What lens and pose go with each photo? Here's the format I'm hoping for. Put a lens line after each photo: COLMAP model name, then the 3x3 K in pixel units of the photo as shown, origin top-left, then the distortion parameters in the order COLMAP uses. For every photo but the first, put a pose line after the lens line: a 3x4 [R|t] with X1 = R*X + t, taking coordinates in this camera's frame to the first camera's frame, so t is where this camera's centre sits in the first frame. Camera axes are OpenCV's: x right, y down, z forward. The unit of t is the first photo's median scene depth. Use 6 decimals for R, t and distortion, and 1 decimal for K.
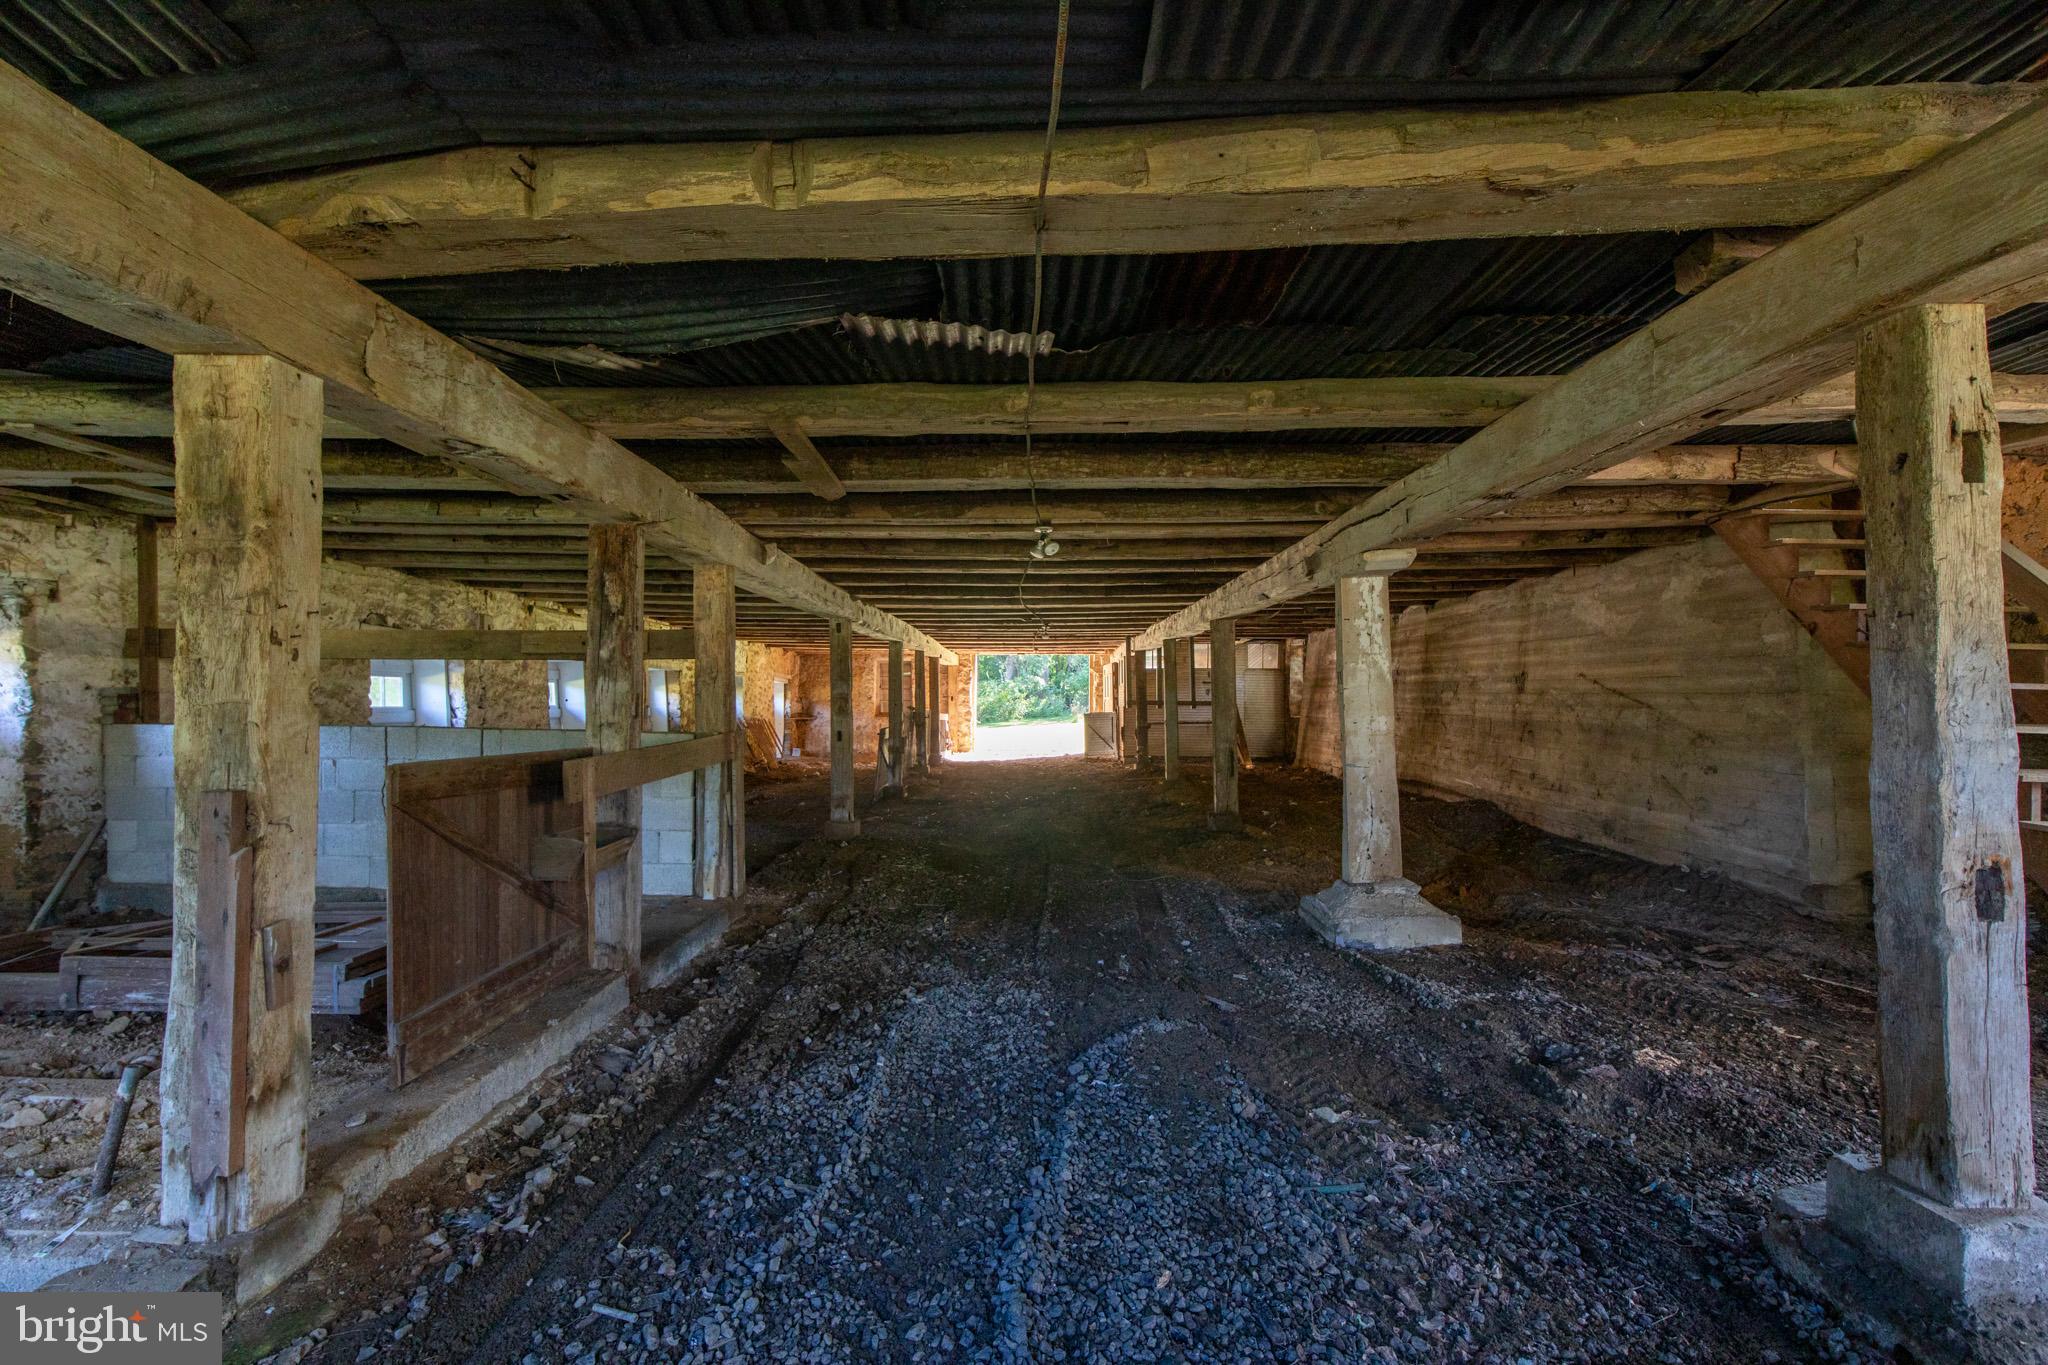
lens RADIAL K [[877.4, 0, 1024.9], [0, 877.4, 688.1], [0, 0, 1]] dist [0.002589, -0.001763]
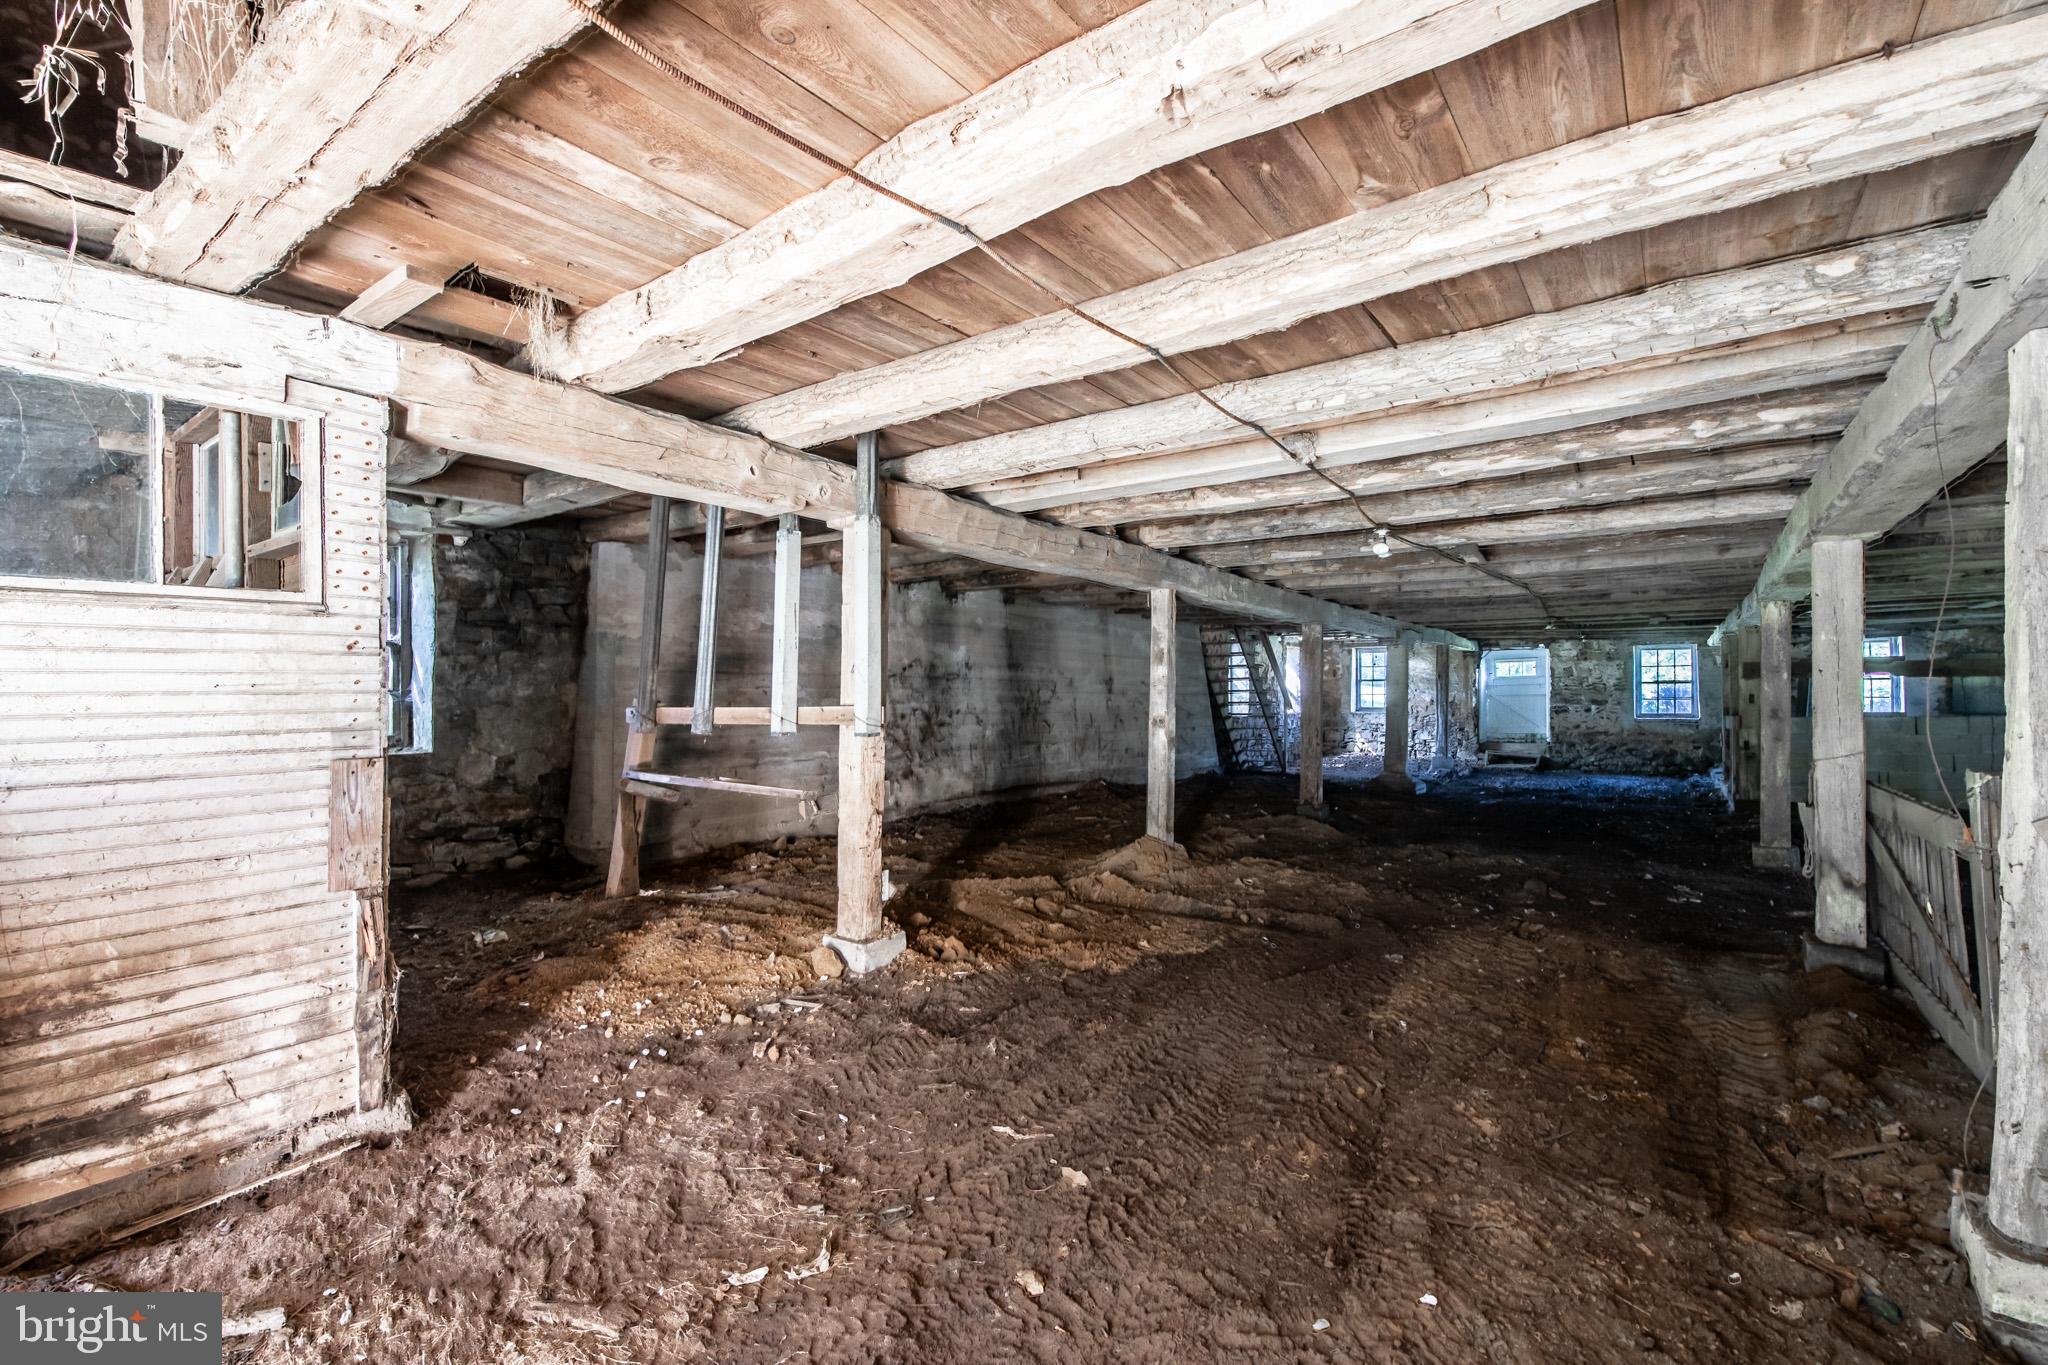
lens RADIAL K [[877.4, 0, 1029.6], [0, 877.4, 694.3], [0, 0, 1]] dist [0.002589, -0.001763]
pose [[-0.799259, -0.001586, 0.600984, -0.165759], [-0.008121, 0.999934, -0.008162, 0.023328], [-0.600931, -0.011404, -0.799219, 2.384849]]
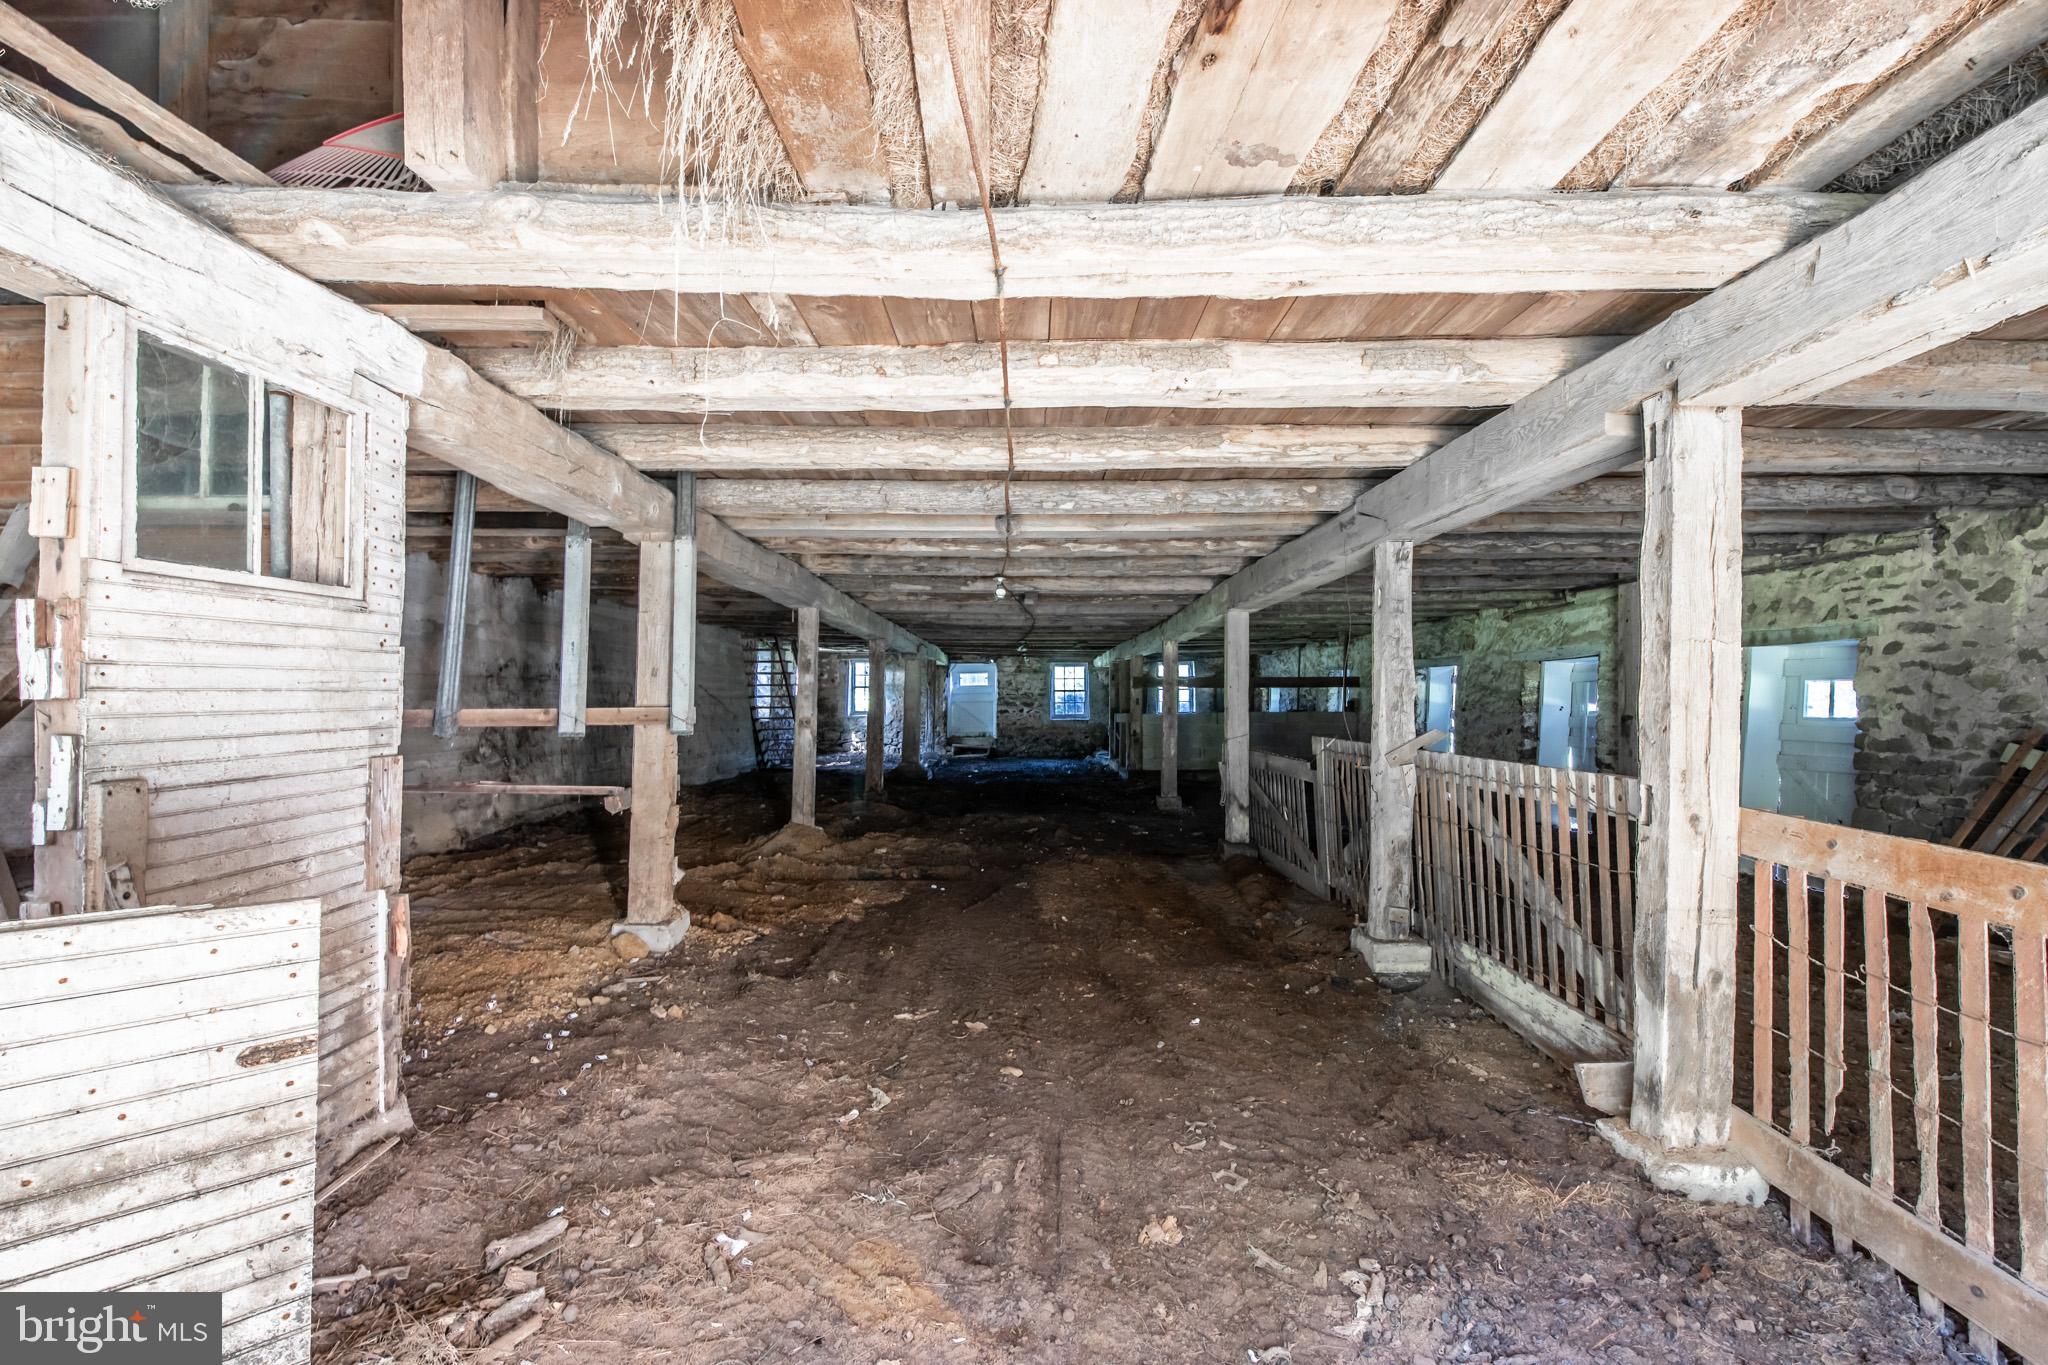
lens RADIAL K [[877.4, 0, 1005.9], [0, 877.4, 692.4], [0, 0, 1]] dist [0.002589, -0.001763]
pose [[-0.999852, -0.002478, 0.017004, 0.010987], [-0.002828, 0.999785, -0.020563, 0.029381], [-0.016950, -0.020608, -0.999644, 2.616790]]
